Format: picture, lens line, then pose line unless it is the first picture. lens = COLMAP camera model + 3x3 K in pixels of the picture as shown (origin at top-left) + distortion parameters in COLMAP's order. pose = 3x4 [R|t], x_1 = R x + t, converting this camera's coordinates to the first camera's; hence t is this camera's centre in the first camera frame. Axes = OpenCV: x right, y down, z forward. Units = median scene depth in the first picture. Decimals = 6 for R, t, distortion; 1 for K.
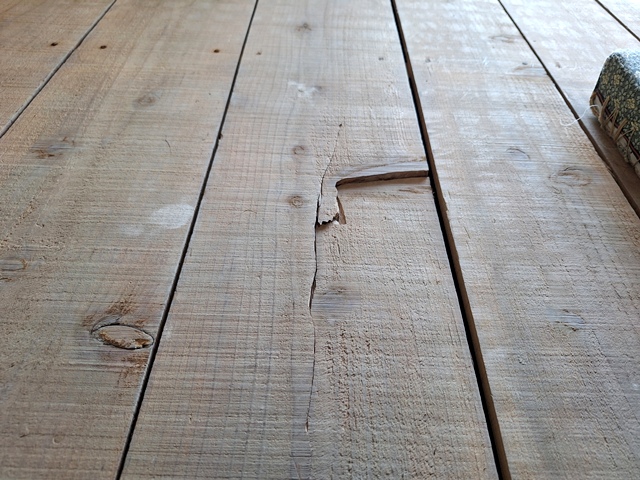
lens RADIAL K [[436.0, 0, 318.8], [0, 436.0, 236.9], [0, 0, 1]] dist [-0.041318, -0.002720]
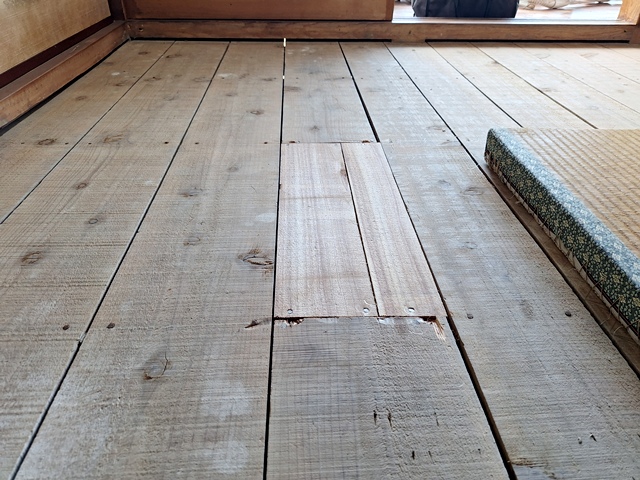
lens RADIAL K [[436.0, 0, 320.5], [0, 436.0, 241.0], [0, 0, 1]] dist [-0.041318, -0.002720]
pose [[0.996851, -0.062335, 0.049016, -0.153270], [0.071451, 0.974160, -0.214258, 0.369631], [-0.034393, 0.217086, 0.975546, -0.665827]]
